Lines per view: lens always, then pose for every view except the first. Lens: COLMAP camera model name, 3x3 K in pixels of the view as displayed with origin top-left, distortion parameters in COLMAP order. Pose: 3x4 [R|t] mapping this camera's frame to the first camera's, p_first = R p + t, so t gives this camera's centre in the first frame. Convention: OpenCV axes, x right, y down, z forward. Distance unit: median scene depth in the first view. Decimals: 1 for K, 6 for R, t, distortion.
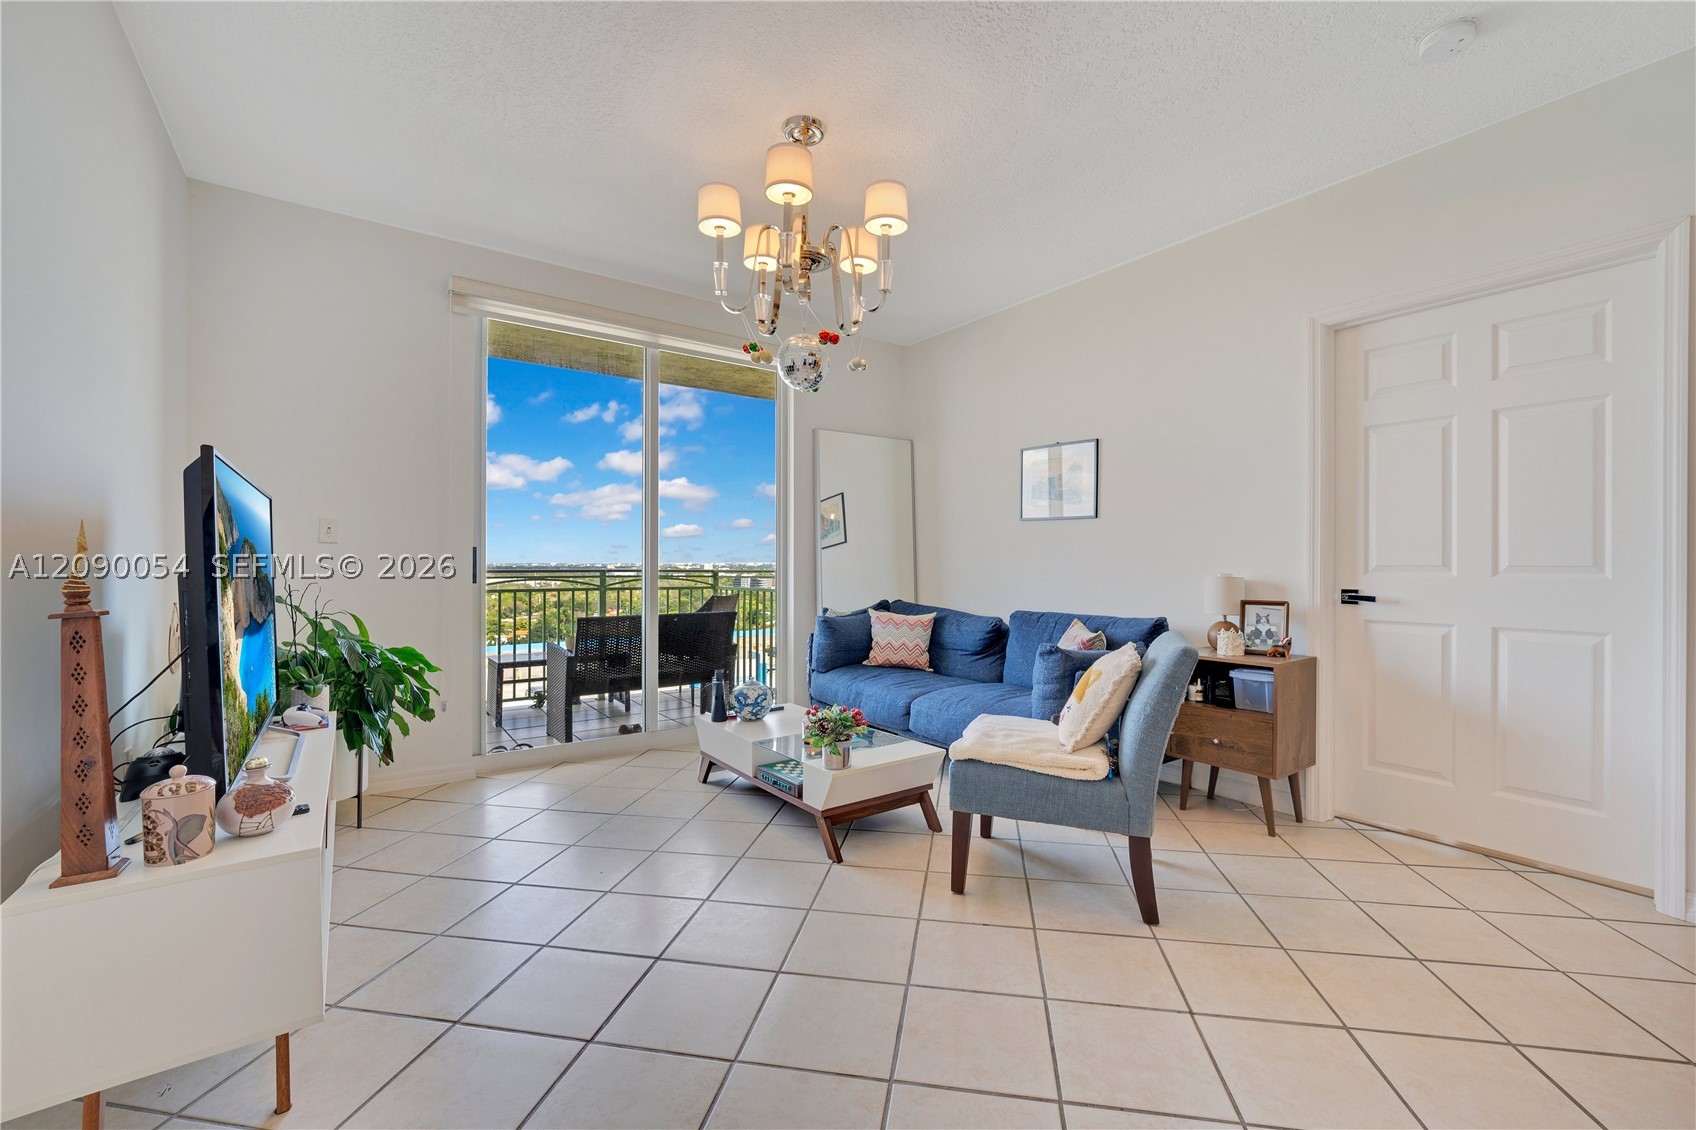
lens RADIAL K [[696.8, 0, 846.9], [0, 696.8, 559.9], [0, 0, 1]] dist [-0.022029, 0.002649]
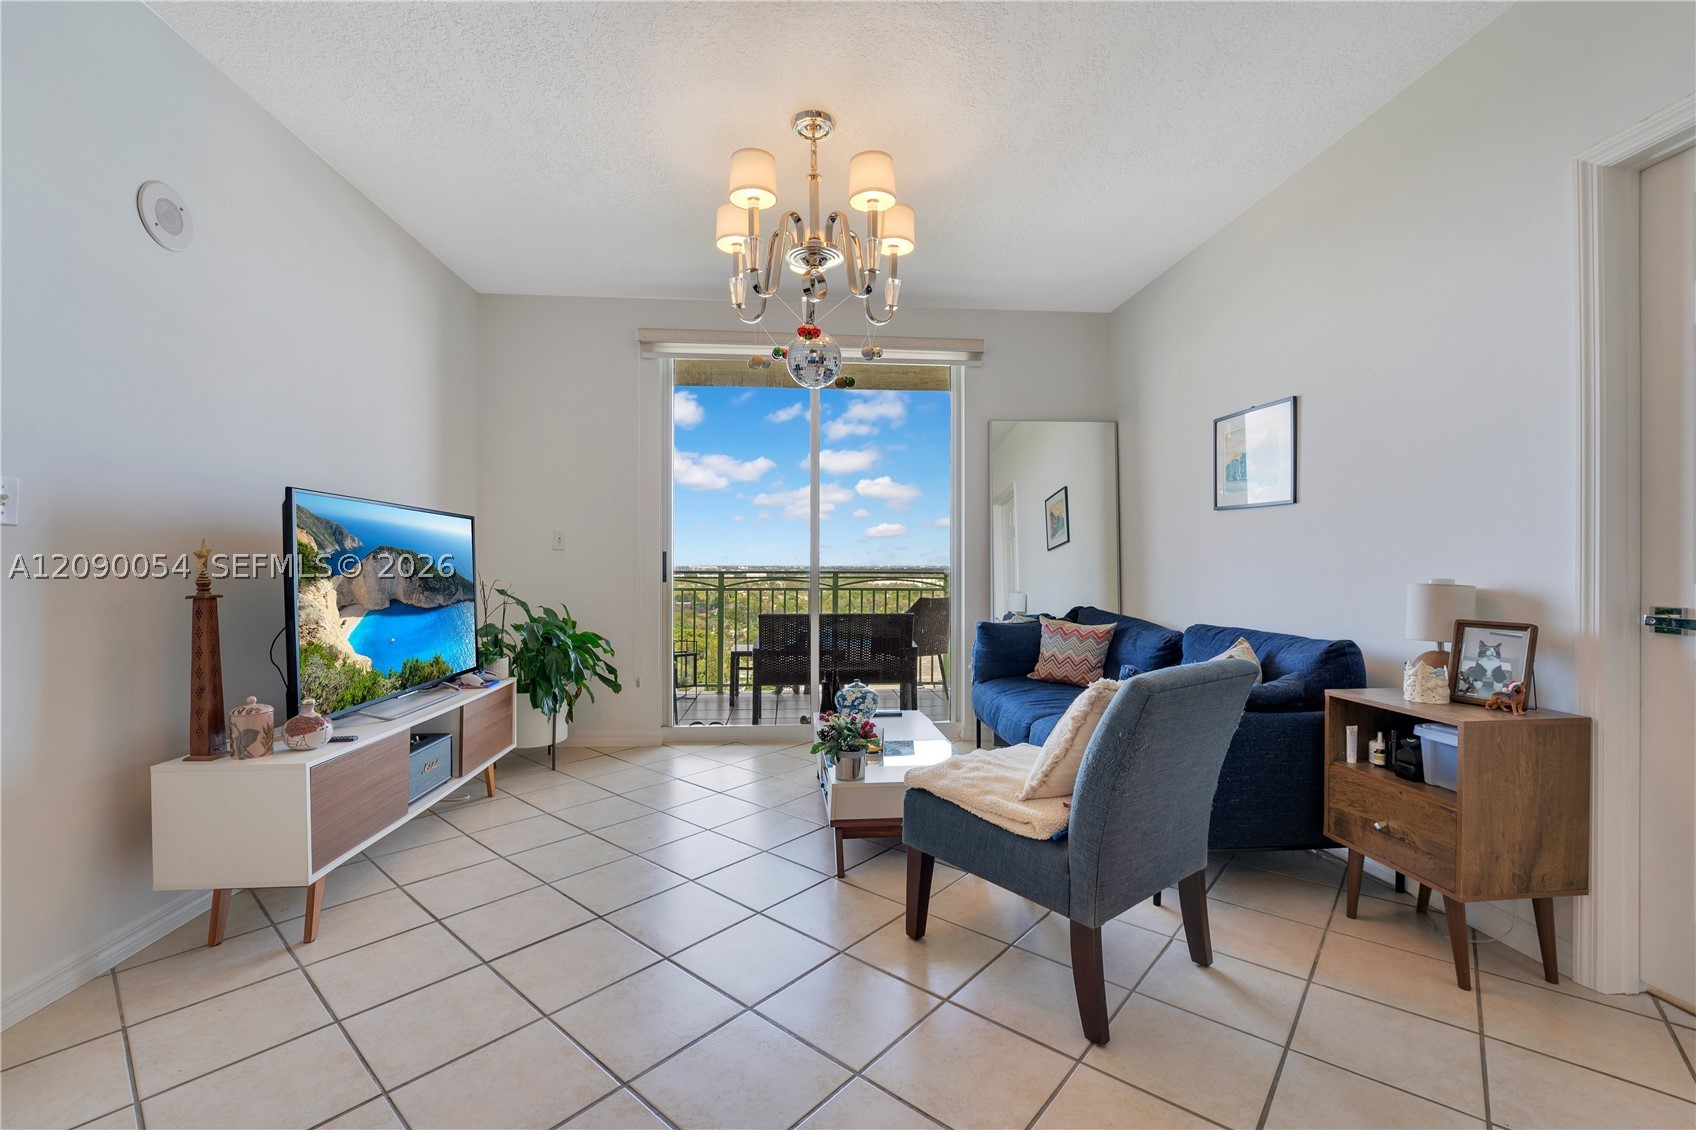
lens RADIAL K [[696.8, 0, 840.1], [0, 696.8, 562.2], [0, 0, 1]] dist [-0.022029, 0.002649]
pose [[0.860974, -0.003896, -0.508634, 0.366935], [0.003888, 0.999992, -0.001079, 0.001926], [0.508634, -0.001049, 0.860982, 0.133052]]
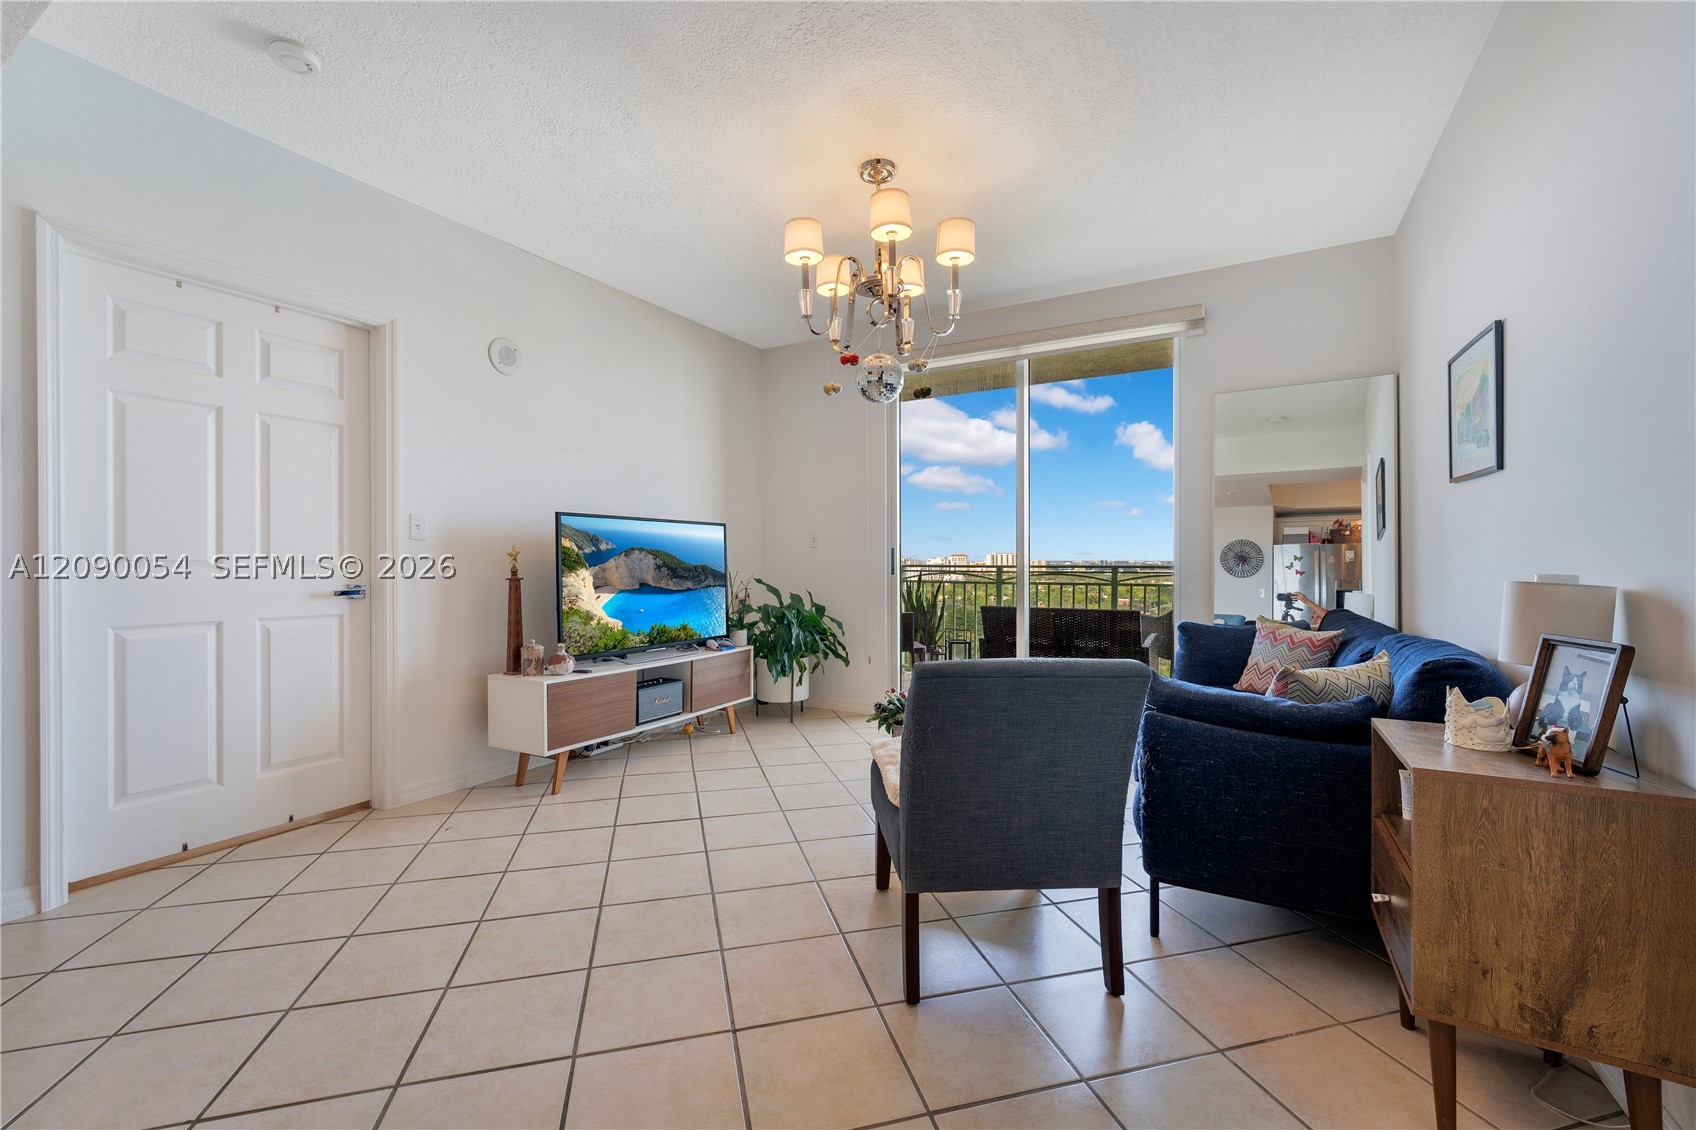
lens RADIAL K [[689.2, 0, 849.2], [0, 689.2, 557.8], [0, 0, 1]] dist [0.000111, -0.000005]
pose [[0.430754, -0.006975, -0.902443, 0.719258], [0.007759, 0.999962, -0.004025, 0.006435], [0.902436, -0.005268, 0.430791, 0.370976]]
